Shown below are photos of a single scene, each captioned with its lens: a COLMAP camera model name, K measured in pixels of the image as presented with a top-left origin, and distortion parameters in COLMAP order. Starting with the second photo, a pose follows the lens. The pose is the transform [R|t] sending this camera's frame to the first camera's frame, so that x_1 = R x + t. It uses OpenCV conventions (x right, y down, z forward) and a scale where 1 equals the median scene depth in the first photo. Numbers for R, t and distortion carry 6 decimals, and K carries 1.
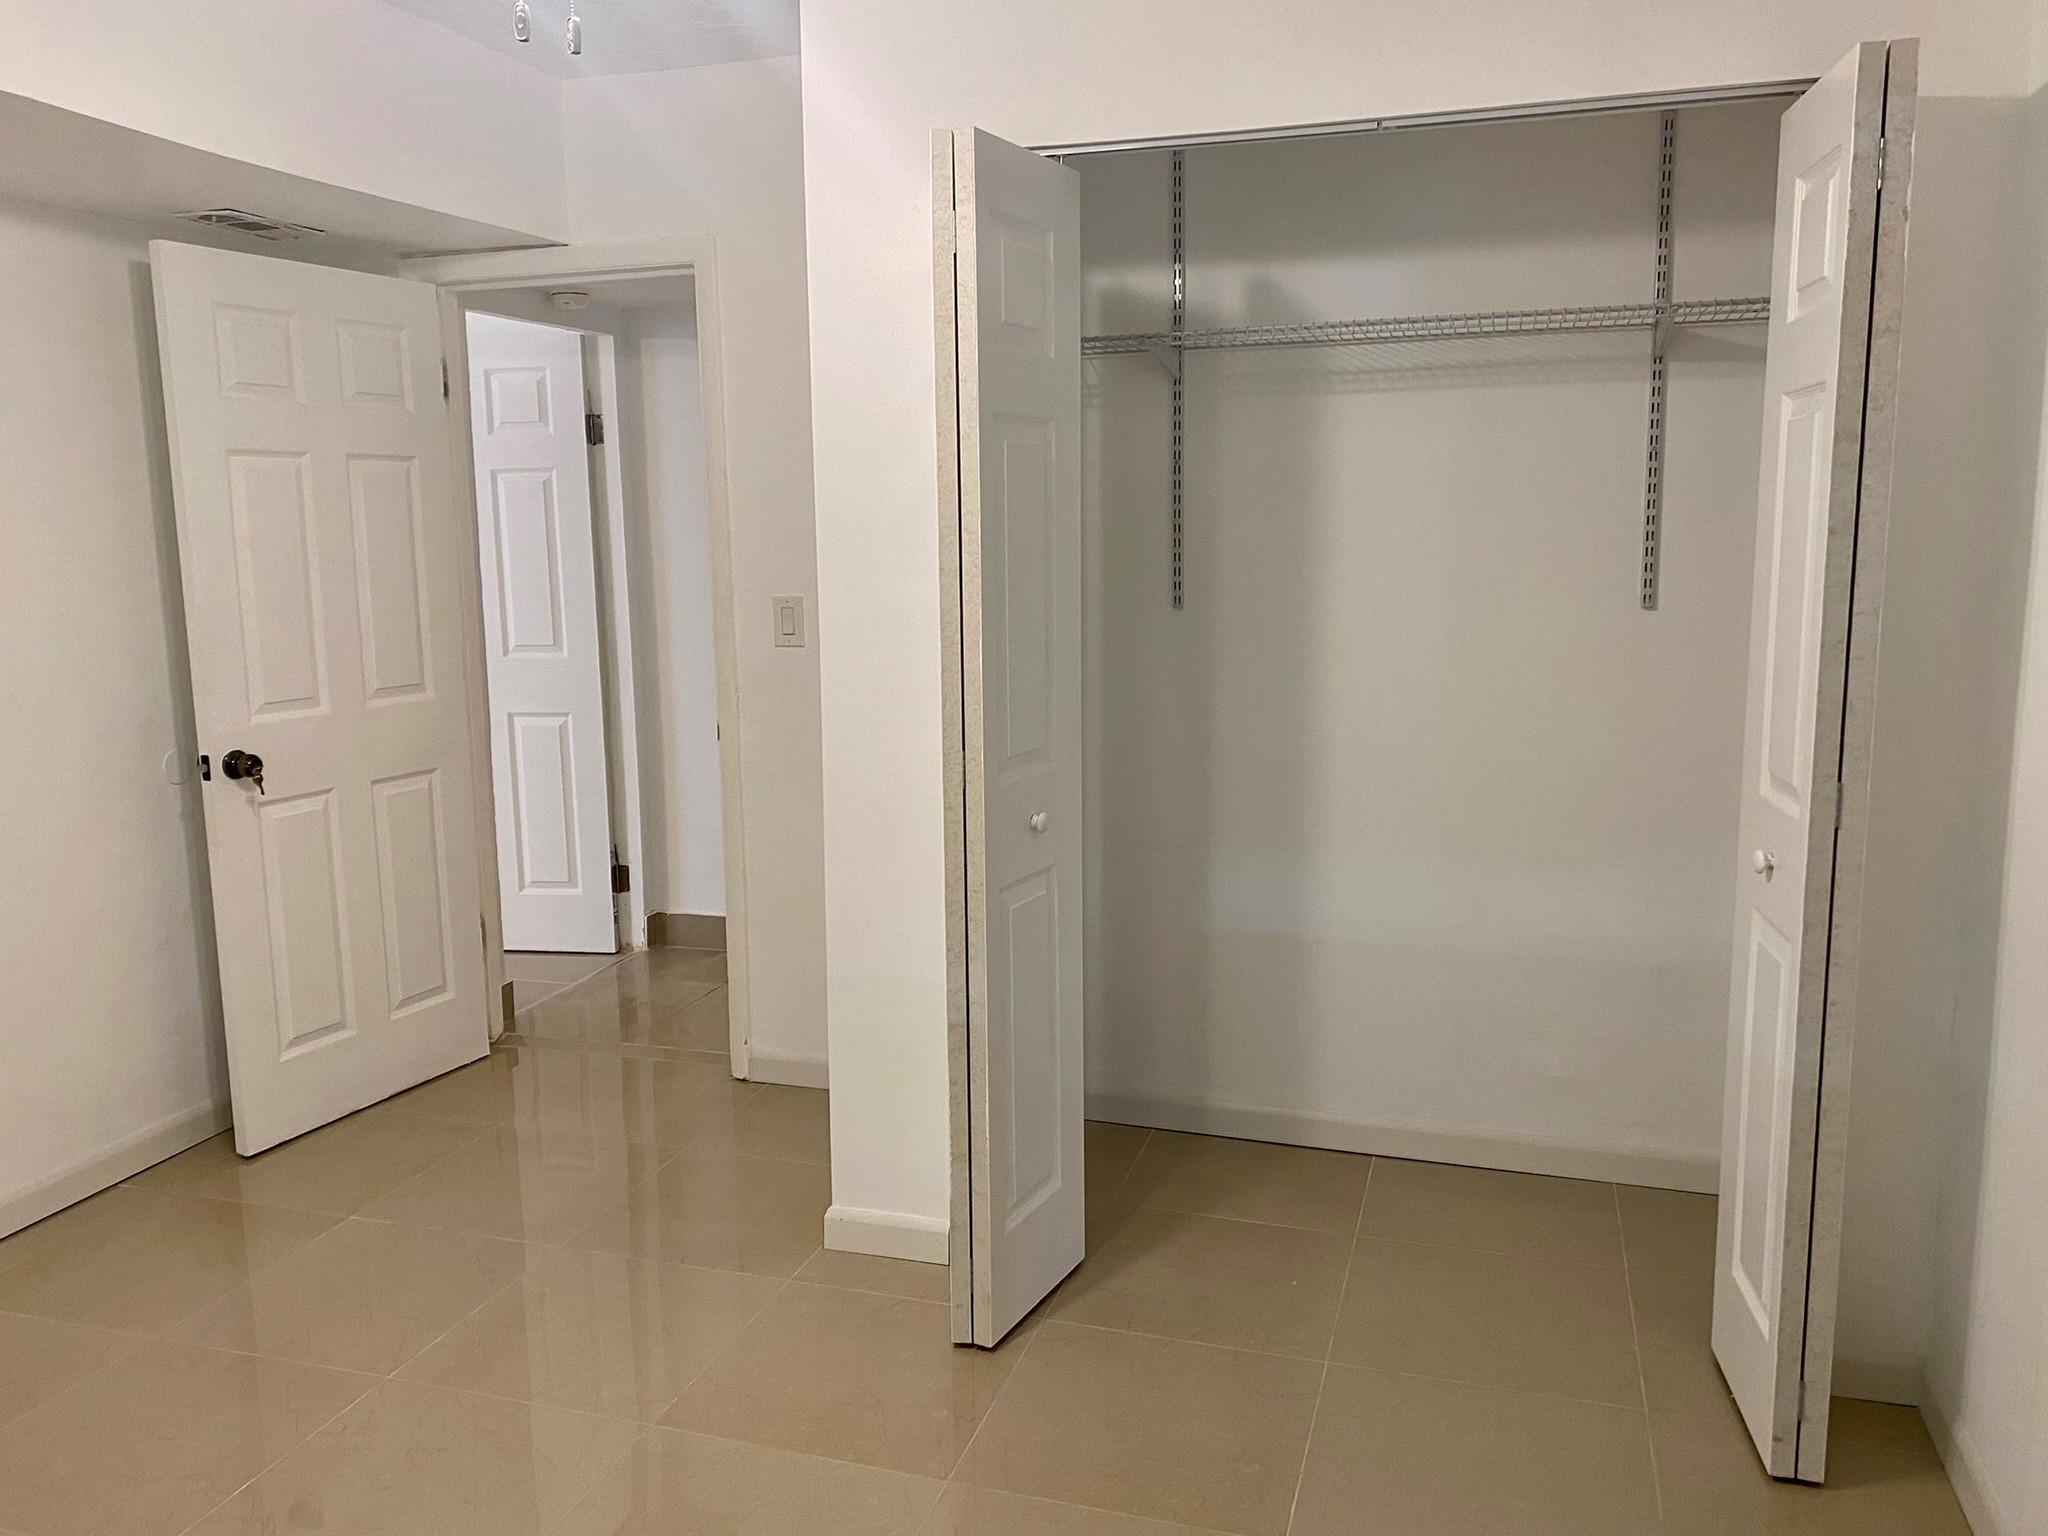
lens RADIAL K [[1558.5, 0, 1013.2], [0, 1558.5, 751.1], [0, 0, 1]] dist [0.007888, -0.009126]
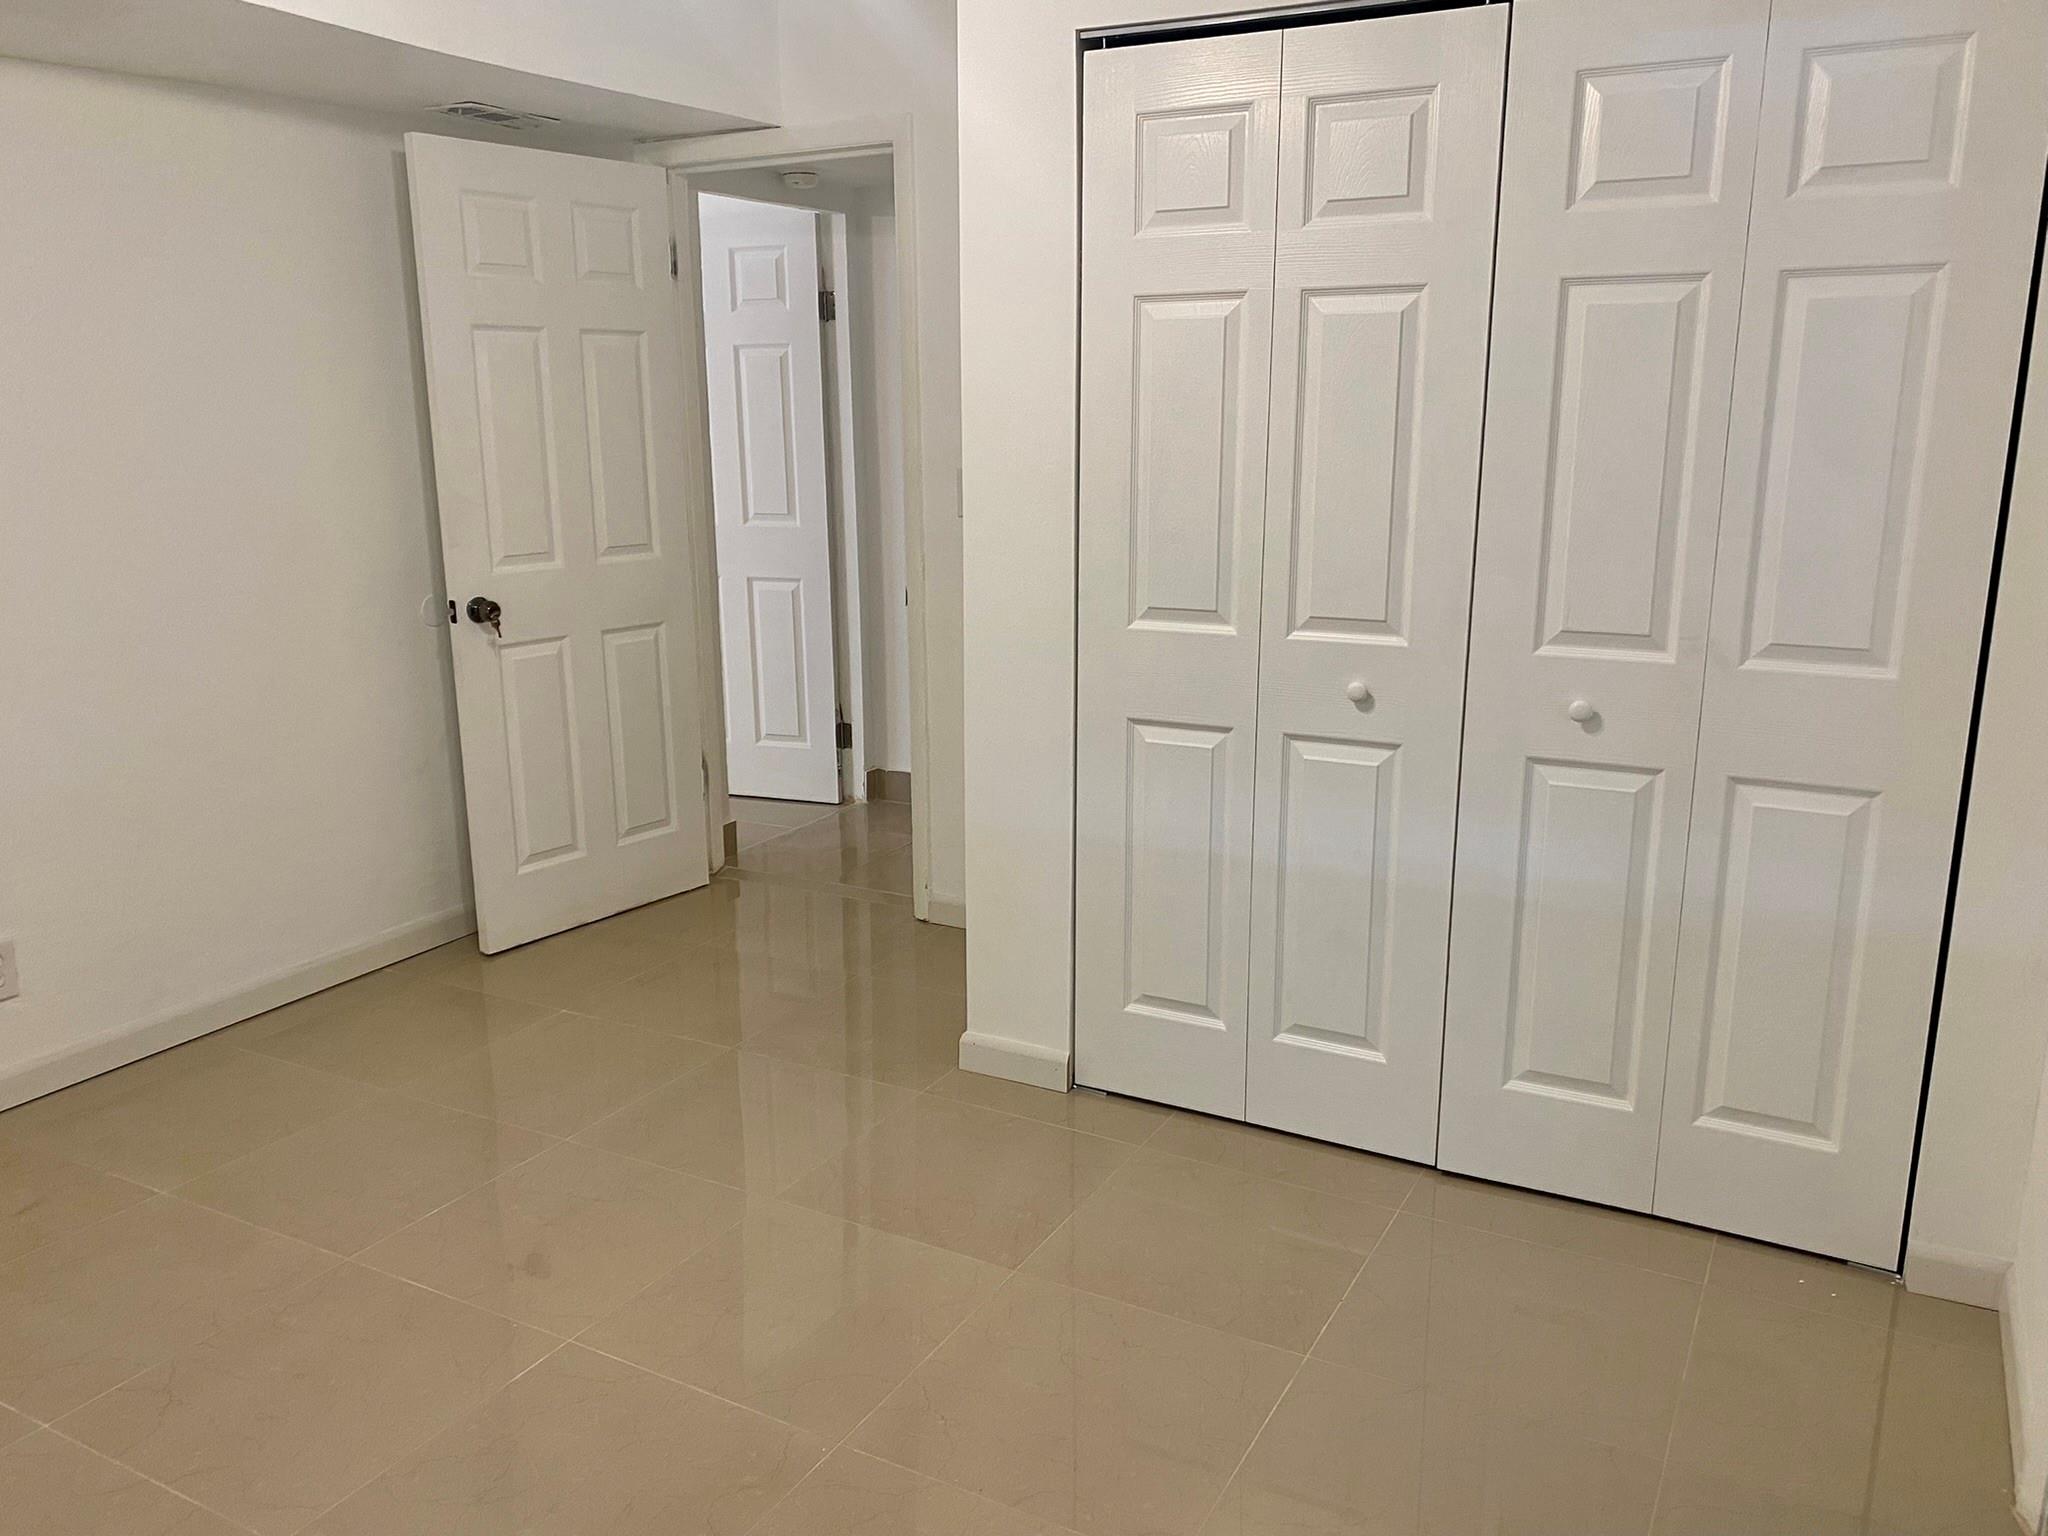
lens RADIAL K [[1558.5, 0, 1039.5], [0, 1558.5, 769.0], [0, 0, 1]] dist [0.007888, -0.009126]
pose [[0.982998, 0.049865, -0.176713, 0.095278], [-0.034906, 0.995616, 0.086774, 0.010091], [0.180266, -0.079130, 0.980430, -0.036957]]
